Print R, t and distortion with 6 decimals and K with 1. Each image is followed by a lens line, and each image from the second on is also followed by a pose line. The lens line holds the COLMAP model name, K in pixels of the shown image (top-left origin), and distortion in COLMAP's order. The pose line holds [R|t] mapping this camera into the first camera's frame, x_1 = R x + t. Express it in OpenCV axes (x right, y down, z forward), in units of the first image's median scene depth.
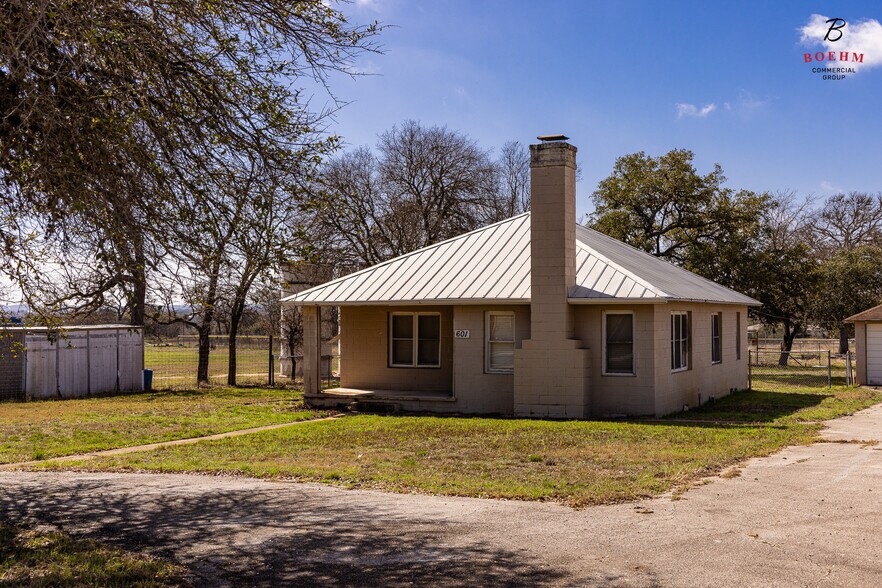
lens RADIAL K [[1156.5, 0, 441.0], [0, 1156.5, 294.0], [0, 0, 1]] dist [0.014287, -0.026767]
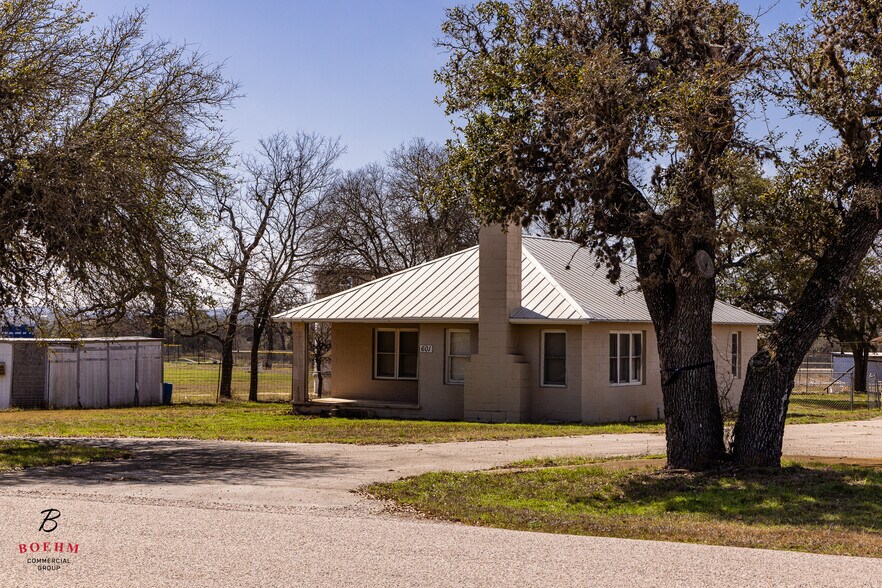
lens RADIAL K [[1788.4, 0, 441.0], [0, 1788.4, 294.0], [0, 0, 1]] dist [0.034374, 0.084865]
pose [[0.992616, 0.007952, -0.121042, 0.228123], [-0.007826, 0.999968, 0.001518, -0.020274], [0.121050, -0.000560, 0.992646, -0.682185]]
